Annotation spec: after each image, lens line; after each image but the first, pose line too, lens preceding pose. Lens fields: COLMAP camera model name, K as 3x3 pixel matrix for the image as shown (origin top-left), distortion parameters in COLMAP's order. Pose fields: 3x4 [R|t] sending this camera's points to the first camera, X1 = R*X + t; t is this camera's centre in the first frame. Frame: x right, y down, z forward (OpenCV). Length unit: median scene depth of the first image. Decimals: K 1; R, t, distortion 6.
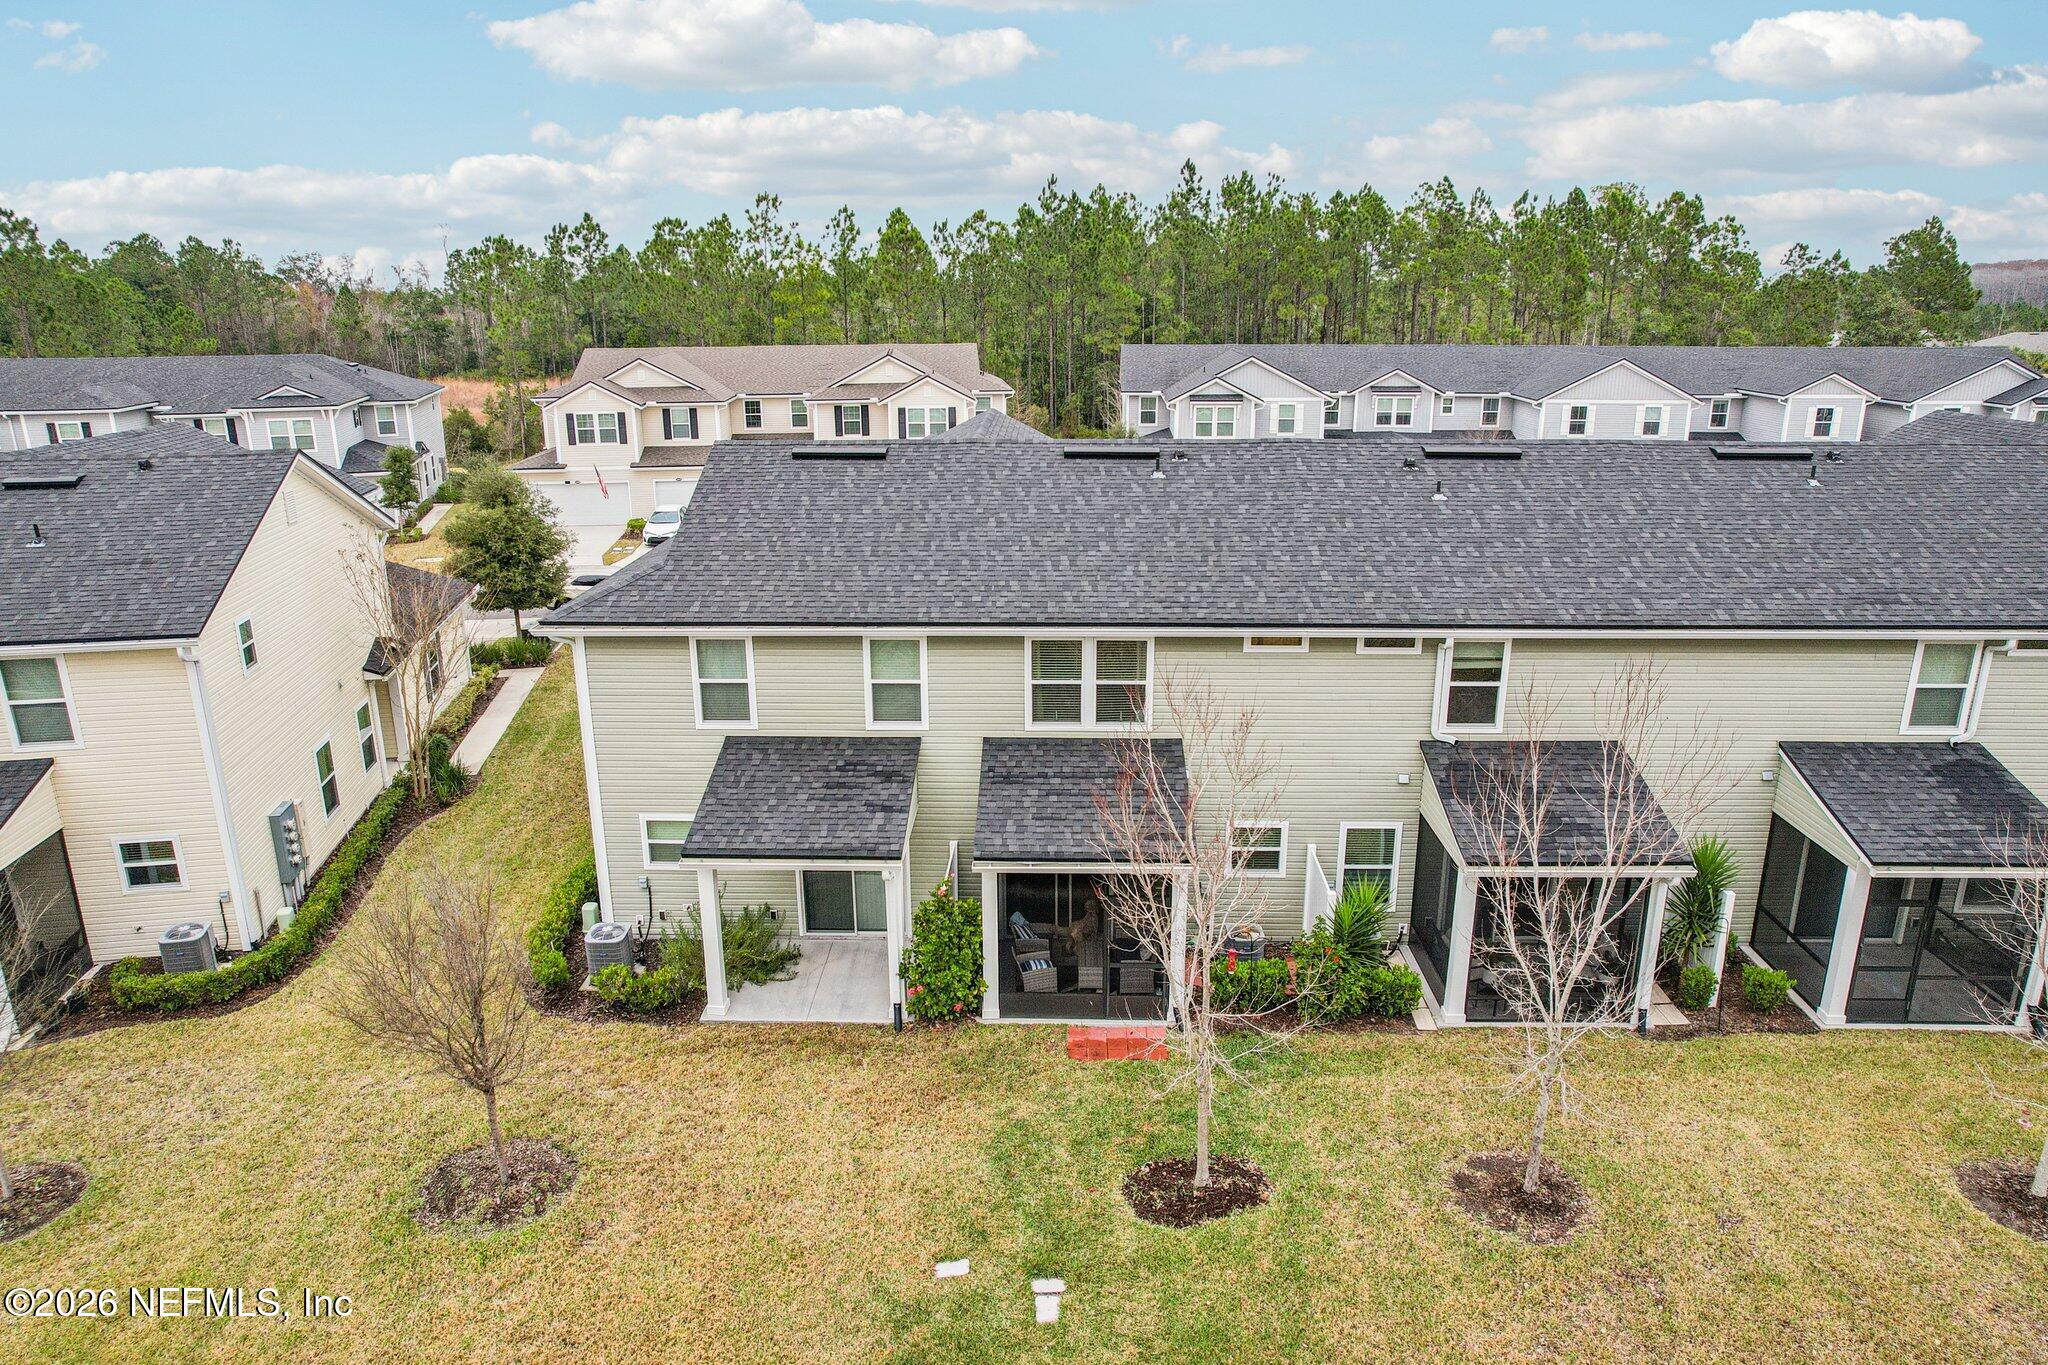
lens RADIAL K [[1322.5, 0, 1024.0], [0, 1322.5, 682.5], [0, 0, 1]] dist [-0.071437, 0.062594]
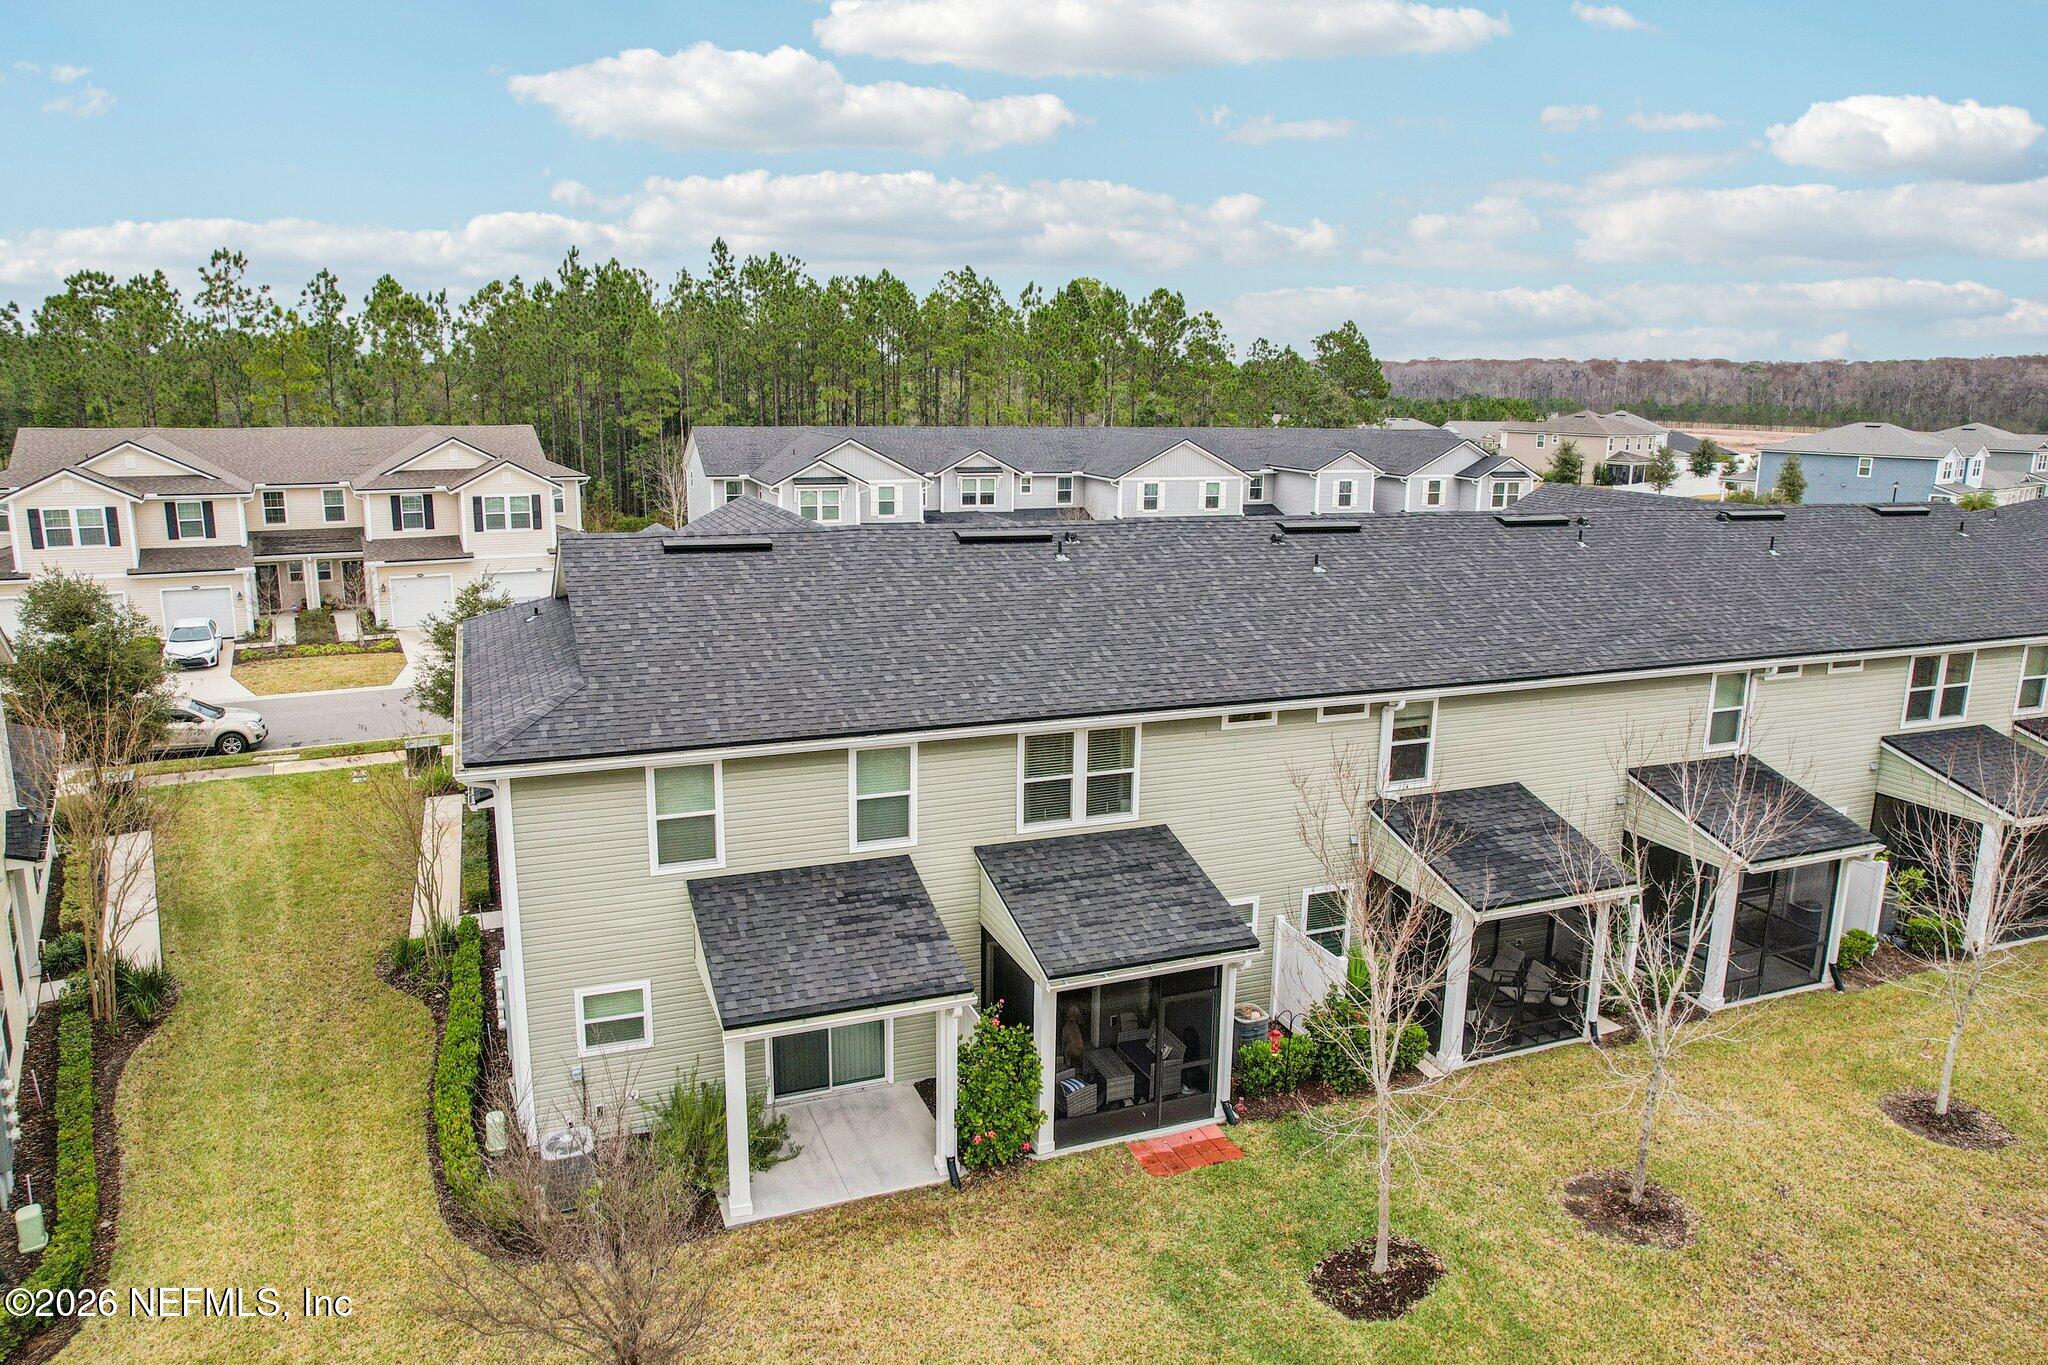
lens RADIAL K [[1365.9, 0, 1025.9], [0, 1365.9, 659.1], [0, 0, 1]] dist [-0.046066, 0.002211]
pose [[0.914830, -0.061263, 0.399166, -0.371520], [0.094166, 0.993540, -0.063330, -0.024730], [-0.392708, 0.095524, 0.914689, 0.106553]]
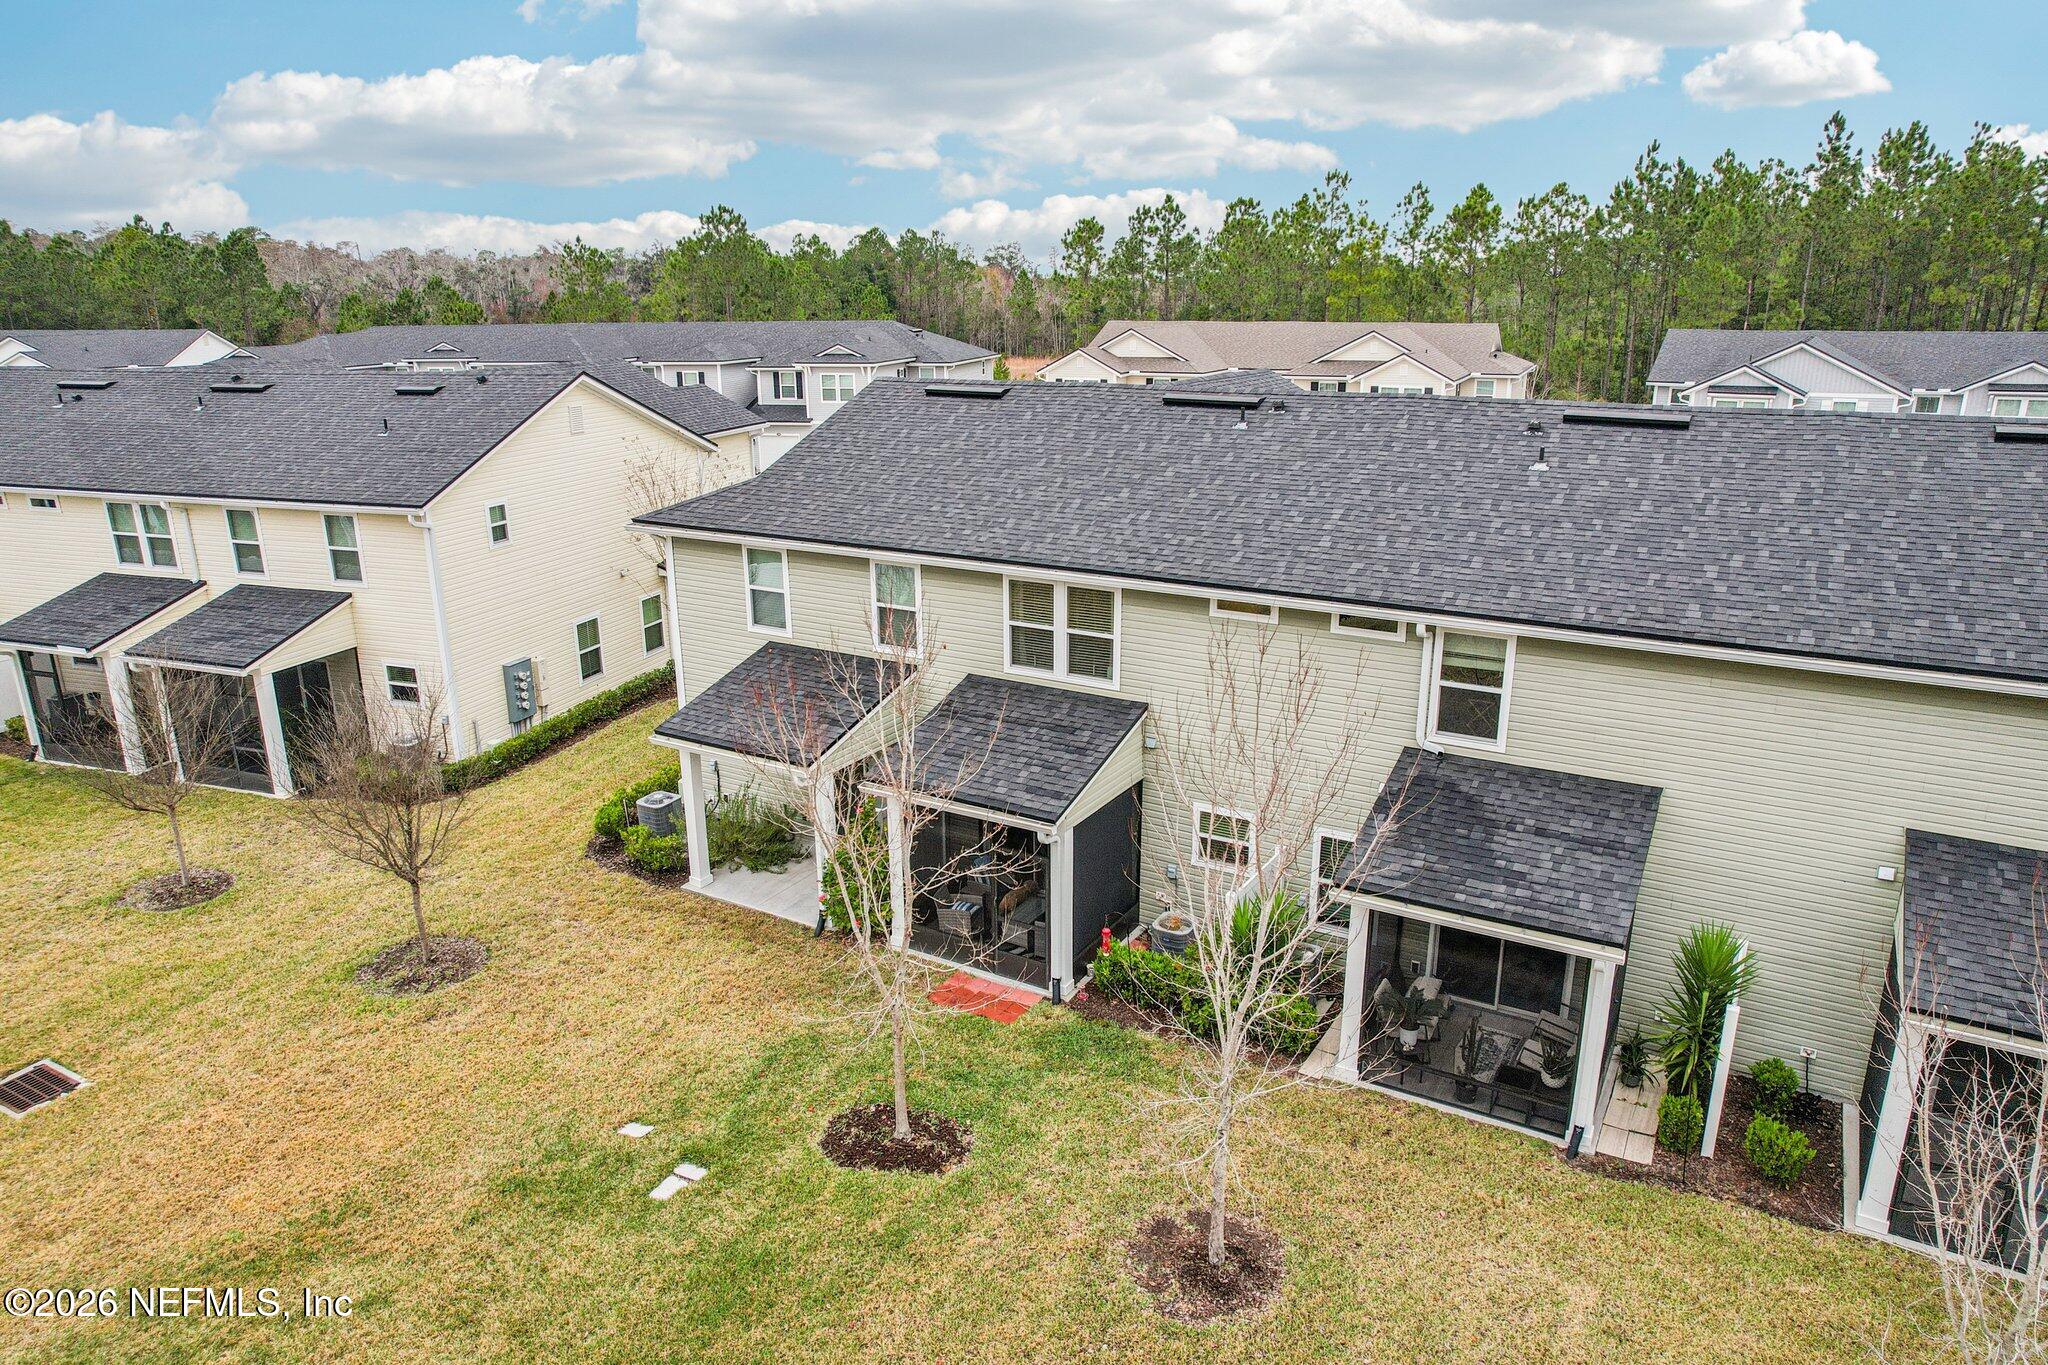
lens RADIAL K [[1322.5, 0, 1024.0], [0, 1322.5, 682.5], [0, 0, 1]] dist [-0.071437, 0.062594]
pose [[0.873664, 0.137967, -0.466558, 0.473794], [-0.135749, 0.989993, 0.038553, 0.004463], [0.467208, 0.029652, 0.883650, 0.143904]]
